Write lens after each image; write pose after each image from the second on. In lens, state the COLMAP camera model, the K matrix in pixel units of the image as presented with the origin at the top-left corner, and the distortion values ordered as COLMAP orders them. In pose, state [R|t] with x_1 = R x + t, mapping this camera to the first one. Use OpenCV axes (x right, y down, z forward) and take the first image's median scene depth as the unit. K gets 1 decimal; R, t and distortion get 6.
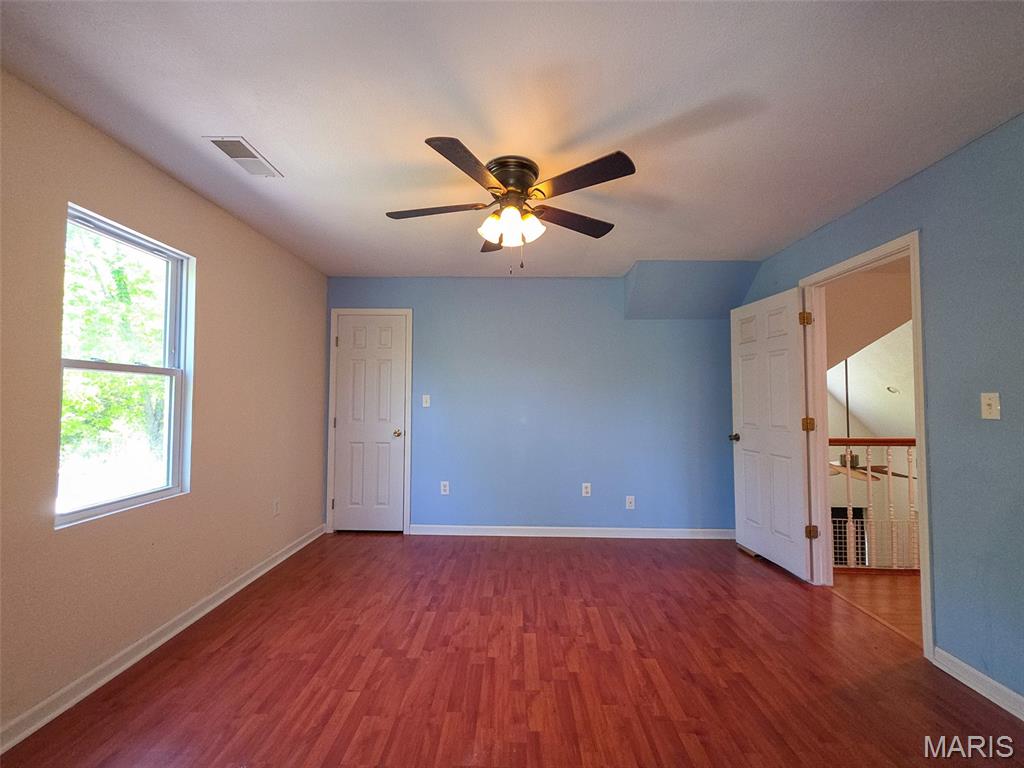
lens RADIAL K [[410.0, 0, 510.4], [0, 410.0, 385.1], [0, 0, 1]] dist [0.002992, -0.000772]
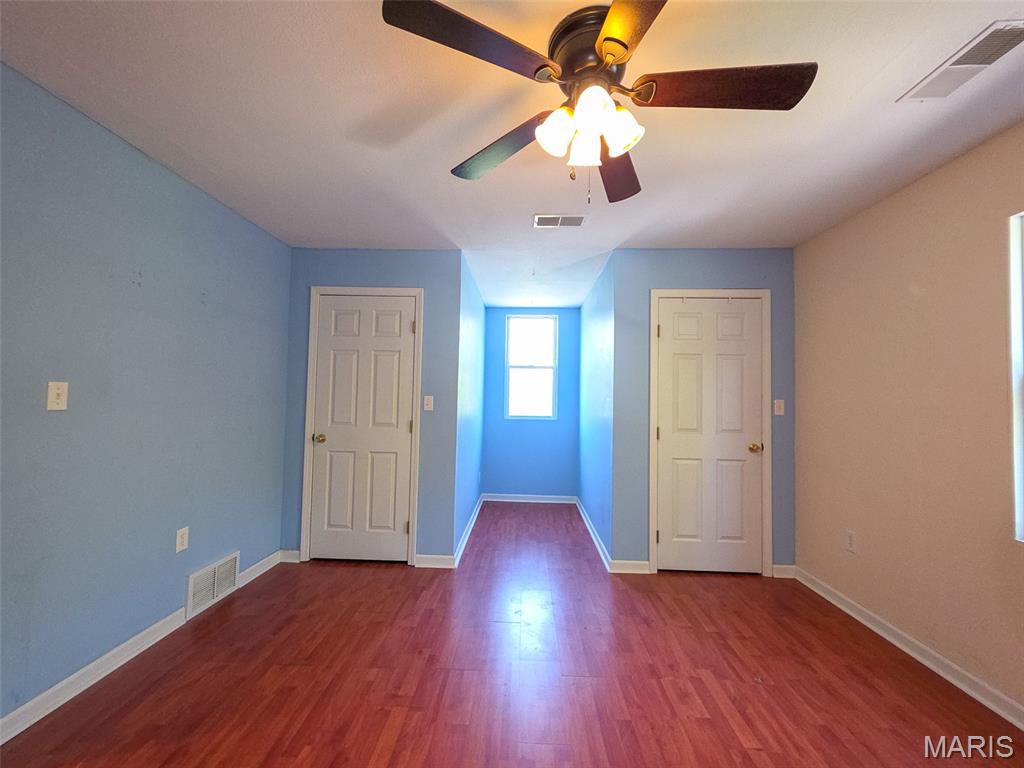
lens RADIAL K [[410.0, 0, 510.4], [0, 410.0, 385.1], [0, 0, 1]] dist [0.002992, -0.000772]
pose [[-0.999562, -0.022054, 0.019711, 0.119291], [-0.023444, 0.997035, -0.073297, 0.067491], [-0.018037, -0.073727, -0.997115, 1.856286]]
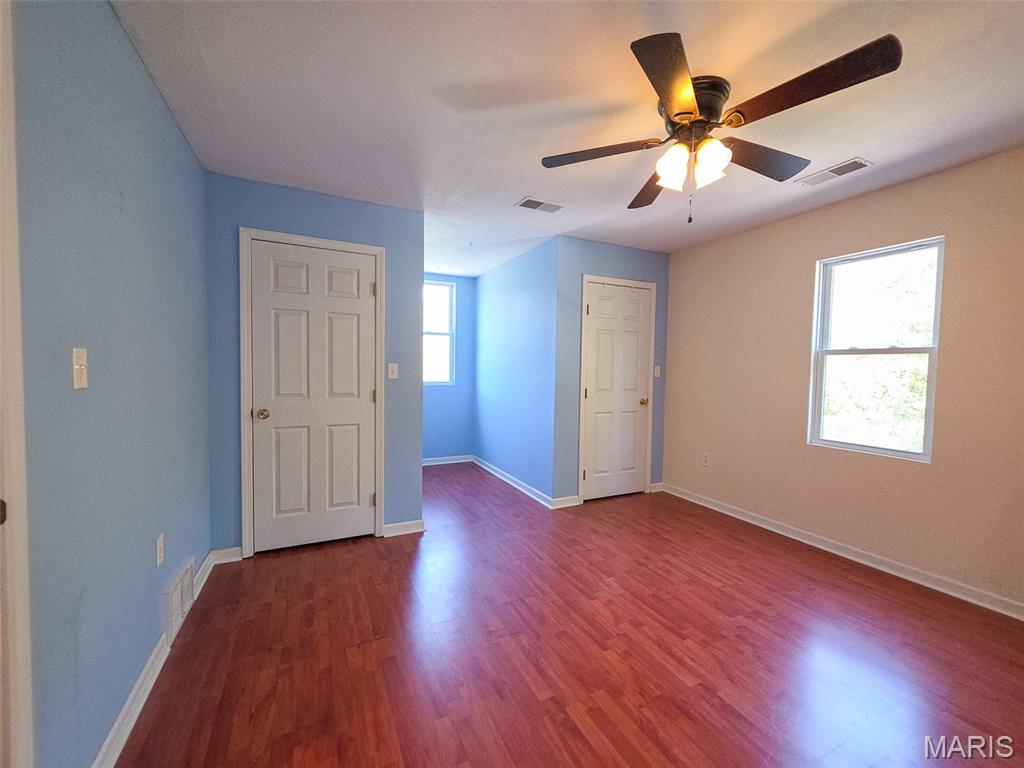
lens RADIAL K [[410.0, 0, 510.4], [0, 410.0, 385.1], [0, 0, 1]] dist [0.002992, -0.000772]
pose [[-0.891012, 0.002238, -0.453975, 0.830549], [-0.001624, 0.999966, 0.008117, 0.068070], [0.453978, 0.007969, -0.890977, 1.832853]]
